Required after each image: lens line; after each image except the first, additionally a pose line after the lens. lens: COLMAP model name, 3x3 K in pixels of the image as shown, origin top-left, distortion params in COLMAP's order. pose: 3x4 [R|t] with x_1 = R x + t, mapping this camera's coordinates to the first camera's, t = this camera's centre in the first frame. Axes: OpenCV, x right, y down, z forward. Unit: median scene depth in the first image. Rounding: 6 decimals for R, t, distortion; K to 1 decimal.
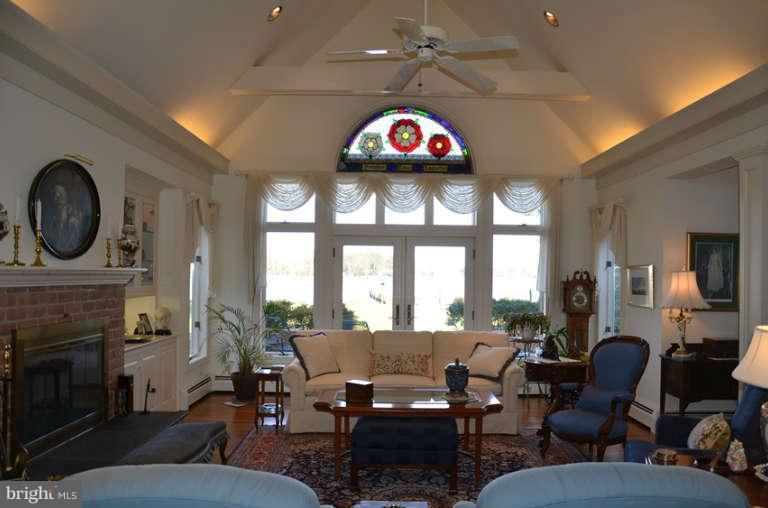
lens RADIAL K [[632.0, 0, 384.0], [0, 632.0, 254.0], [0, 0, 1]] dist [-0.010178, 0.003377]
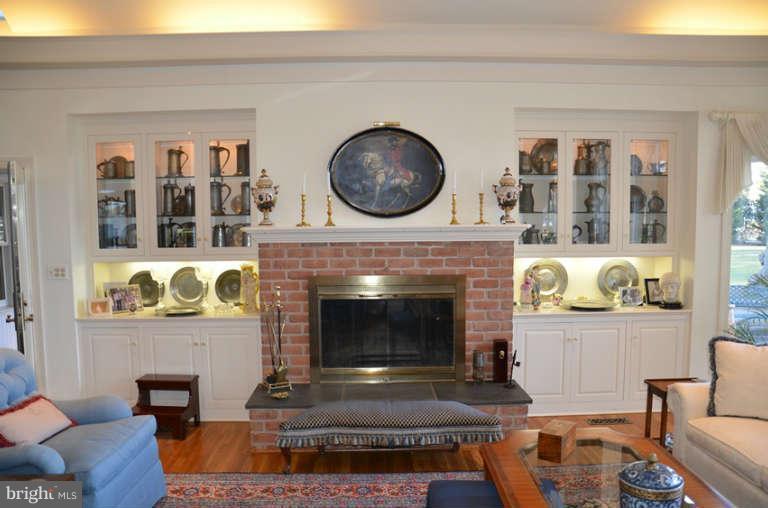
lens RADIAL K [[632.0, 0, 384.0], [0, 632.0, 254.0], [0, 0, 1]] dist [-0.010178, 0.003377]
pose [[0.028313, 0.041660, -0.998731, 0.334315], [0.040964, 0.998243, 0.042801, 0.013173], [0.998759, -0.042124, 0.026556, 0.542744]]
